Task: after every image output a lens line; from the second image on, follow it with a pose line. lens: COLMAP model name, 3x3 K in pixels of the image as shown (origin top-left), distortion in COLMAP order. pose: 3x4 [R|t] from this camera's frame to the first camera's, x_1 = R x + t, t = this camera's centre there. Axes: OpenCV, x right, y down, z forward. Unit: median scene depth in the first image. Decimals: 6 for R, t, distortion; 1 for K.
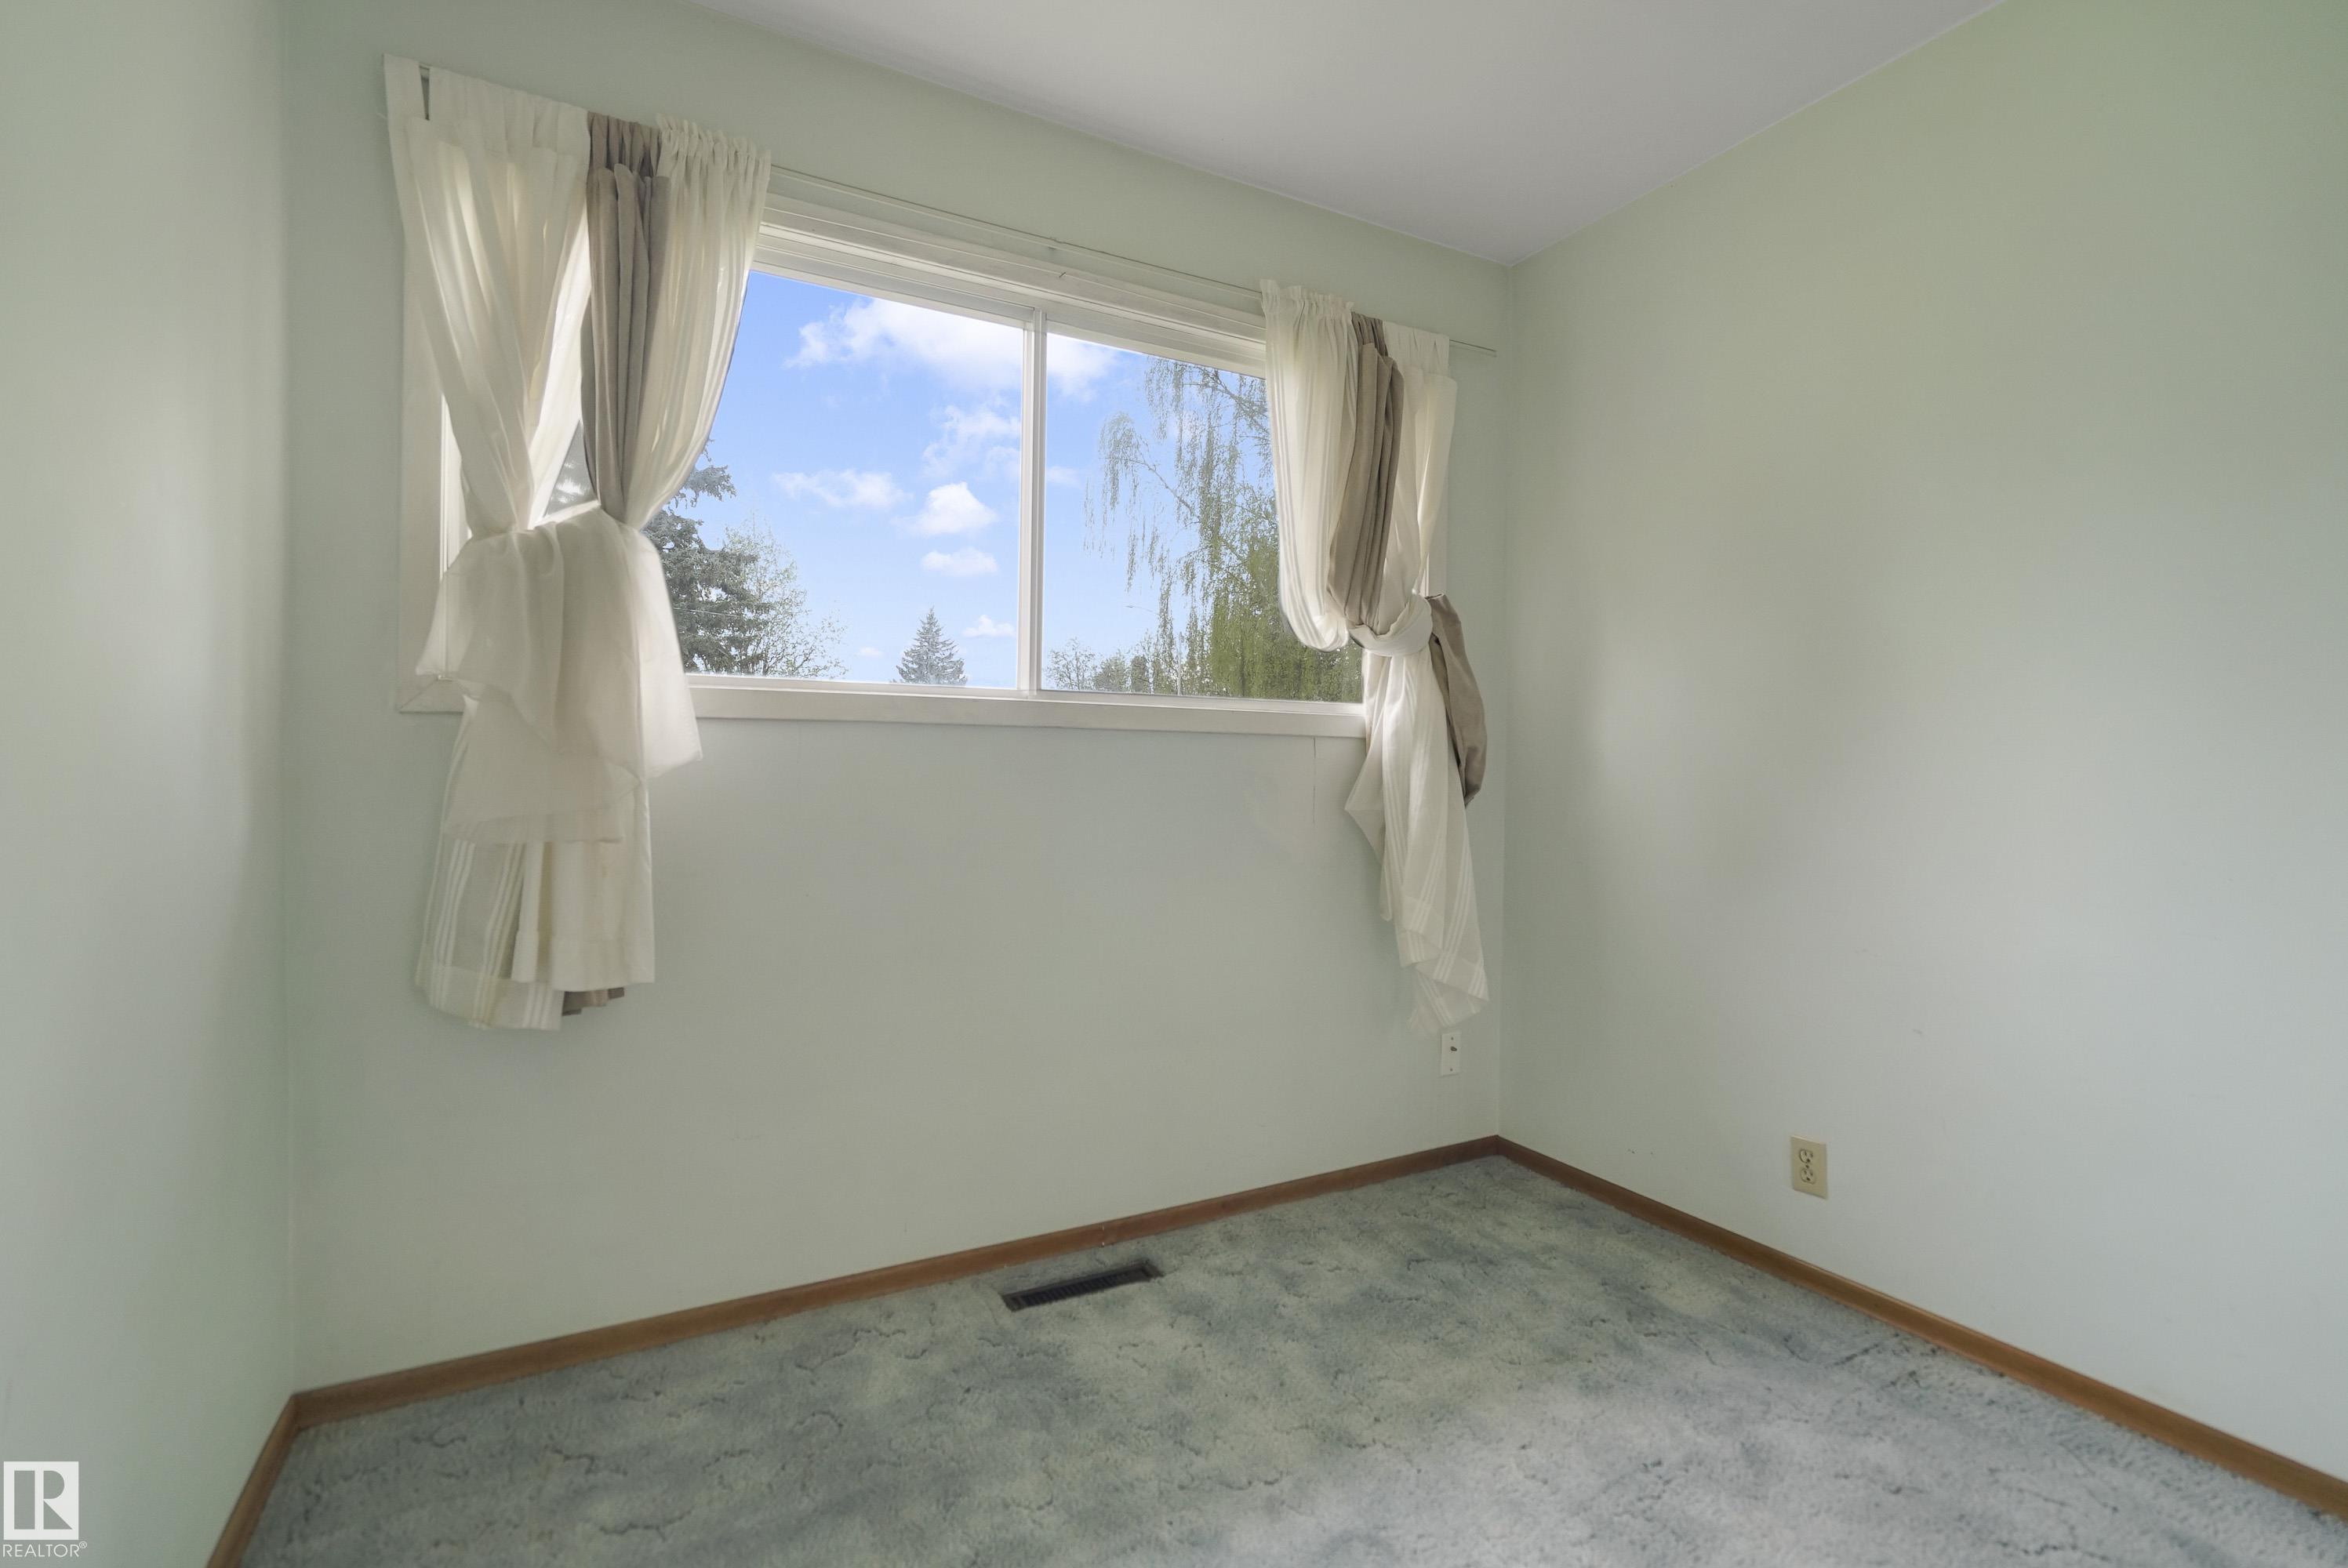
lens RADIAL K [[1057.8, 0, 1174.0], [0, 1057.8, 784.0], [0, 0, 1]] dist [-0.002754, 0.000292]
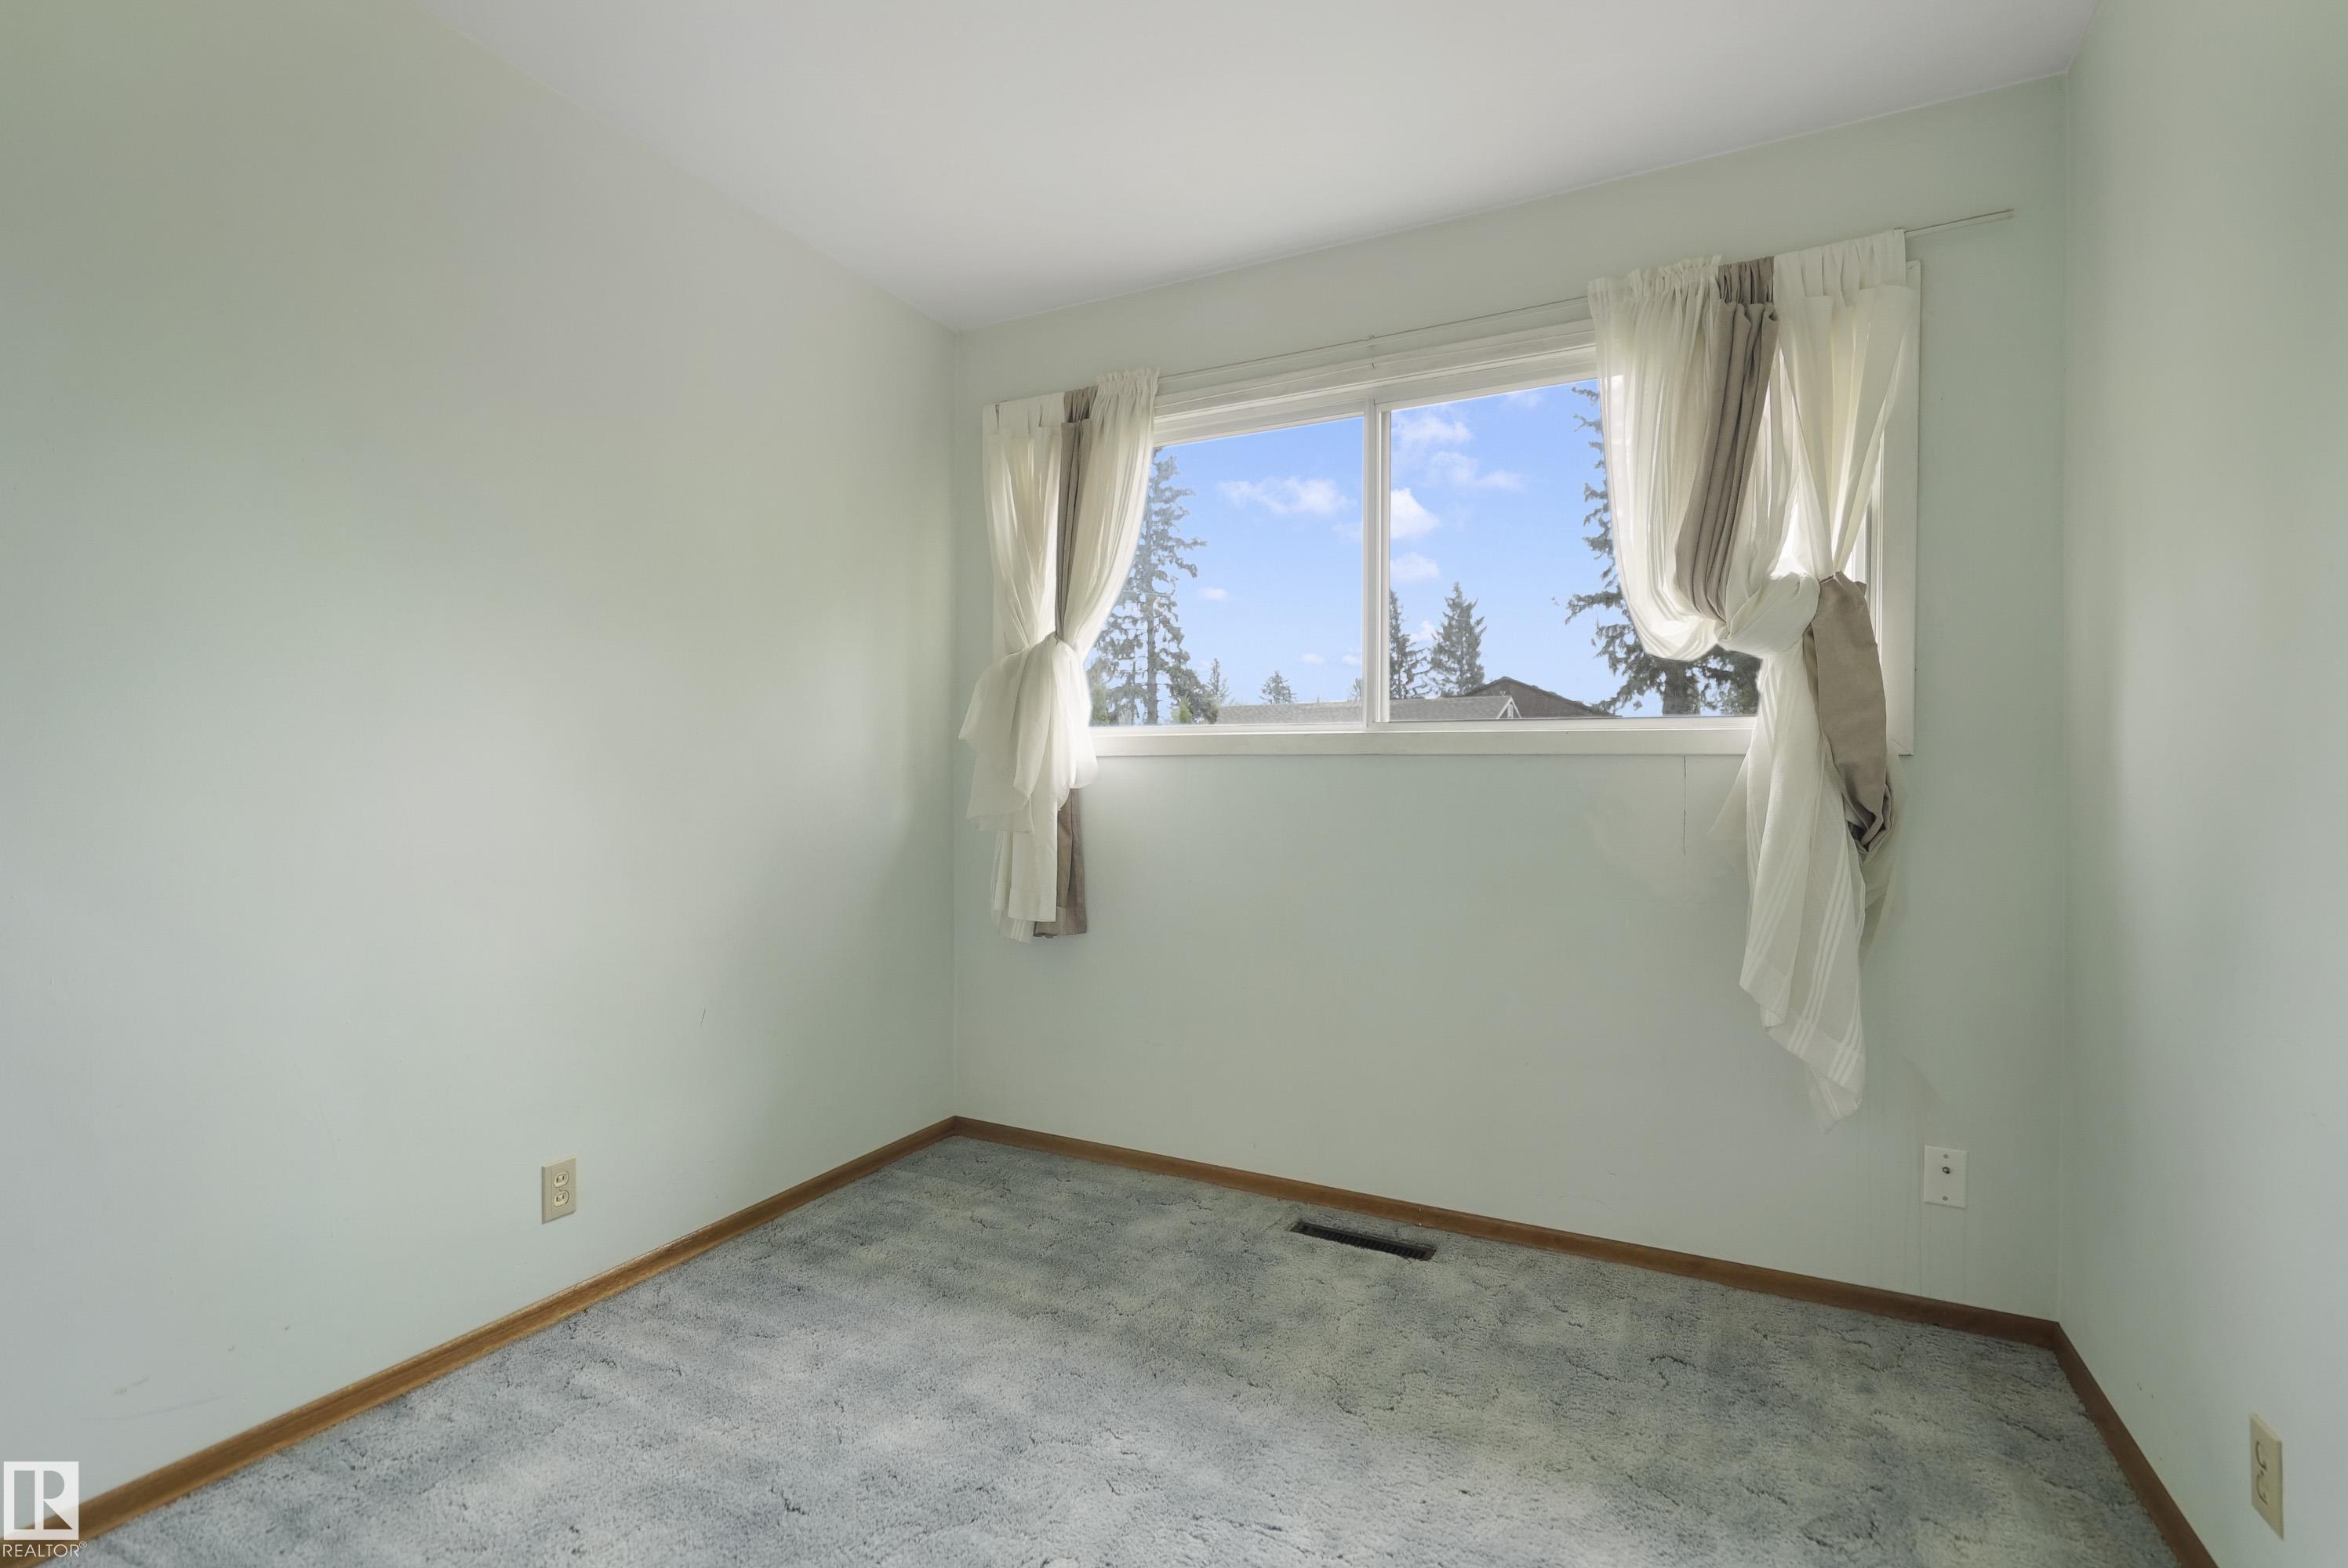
lens RADIAL K [[1073.4, 0, 1161.4], [0, 1073.4, 787.8], [0, 0, 1]] dist [-0.001307, 0.000439]
pose [[0.562837, 0.000297, -0.826568, 0.775381], [-0.014350, 0.999853, -0.009412, -0.003409], [0.826444, 0.017159, 0.562758, 0.160694]]
